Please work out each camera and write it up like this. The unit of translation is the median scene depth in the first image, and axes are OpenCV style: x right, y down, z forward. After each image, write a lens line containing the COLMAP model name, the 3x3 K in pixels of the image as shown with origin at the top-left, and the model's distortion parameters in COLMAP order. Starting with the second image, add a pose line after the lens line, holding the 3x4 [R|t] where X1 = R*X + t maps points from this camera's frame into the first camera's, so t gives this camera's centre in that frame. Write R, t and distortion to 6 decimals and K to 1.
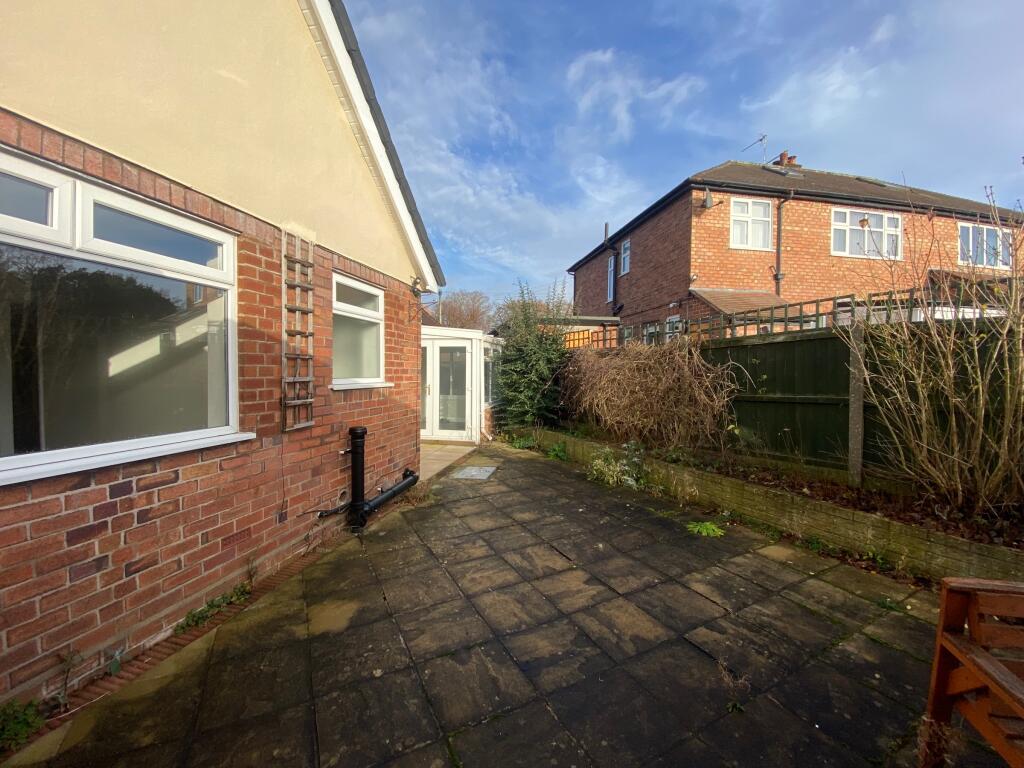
lens RADIAL K [[415.3, 0, 518.3], [0, 415.3, 377.1], [0, 0, 1]] dist [-0.005894, -0.005617]
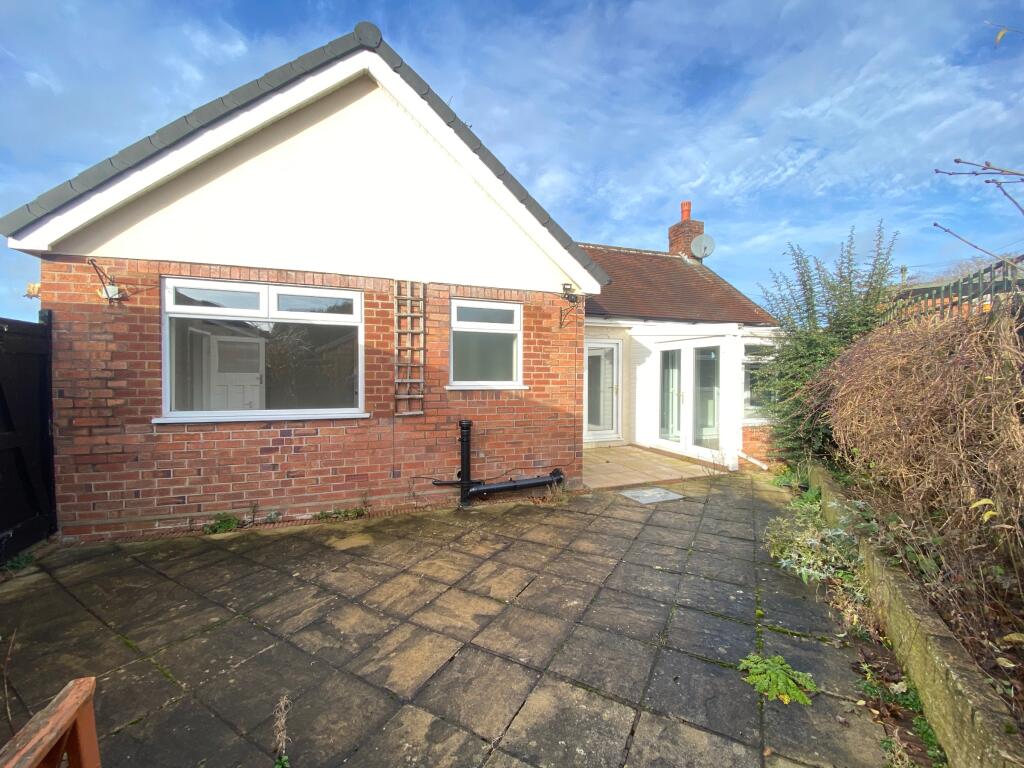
lens RADIAL K [[415.3, 0, 504.0], [0, 415.3, 368.0], [0, 0, 1]] dist [-0.005894, -0.005617]
pose [[0.547778, -0.005237, -0.836607, 0.894189], [-0.019113, 0.999641, -0.018772, -0.019287], [0.836406, 0.026273, 0.547481, 0.521169]]
